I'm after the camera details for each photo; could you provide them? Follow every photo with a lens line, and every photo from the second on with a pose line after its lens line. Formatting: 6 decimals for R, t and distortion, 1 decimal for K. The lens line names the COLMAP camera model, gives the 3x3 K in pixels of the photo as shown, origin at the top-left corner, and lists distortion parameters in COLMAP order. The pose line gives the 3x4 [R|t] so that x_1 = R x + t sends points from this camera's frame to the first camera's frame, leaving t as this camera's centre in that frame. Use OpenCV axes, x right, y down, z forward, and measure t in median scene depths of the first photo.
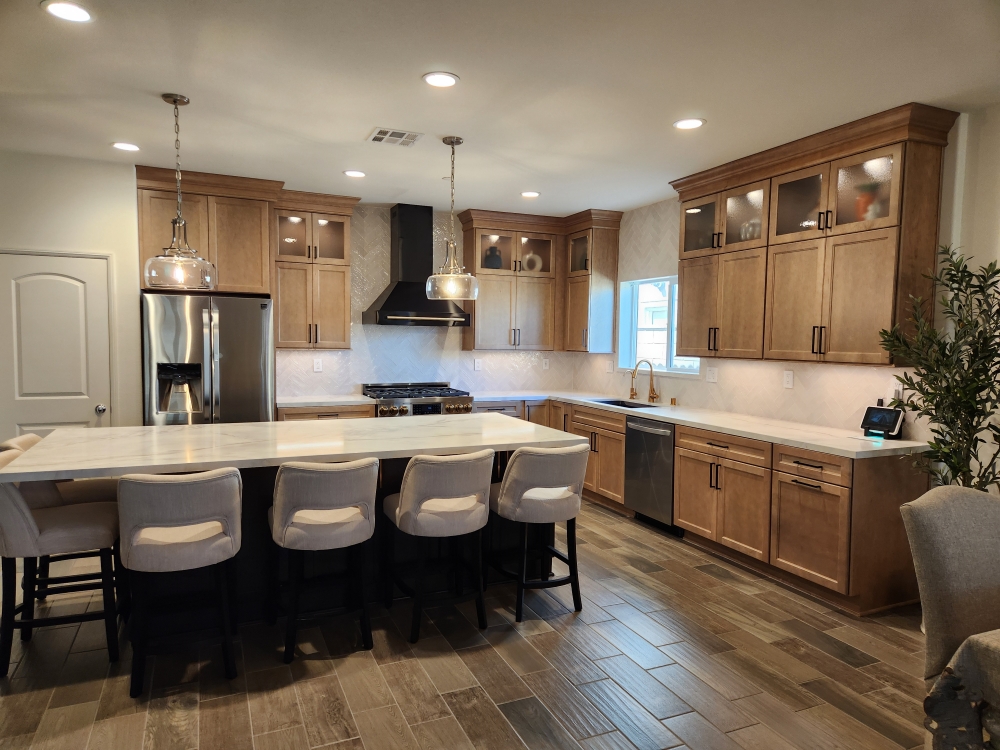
lens RADIAL K [[658.0, 0, 500.0], [0, 658.0, 375.0], [0, 0, 1]] dist [0.035105, -0.000764]
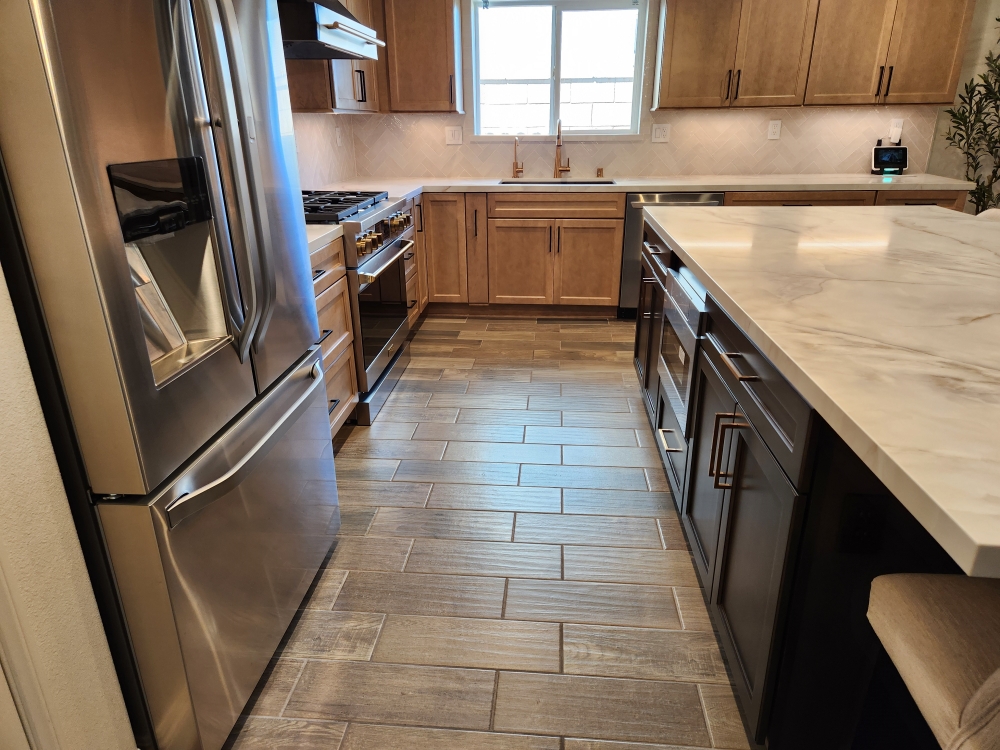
lens RADIAL K [[658.0, 0, 500.0], [0, 658.0, 375.0], [0, 0, 1]] dist [0.035105, -0.000764]
pose [[0.477806, -0.333064, 0.812878, -0.658293], [0.064271, 0.936112, 0.345780, -0.019474], [-0.876111, -0.112971, 0.468686, 0.827010]]
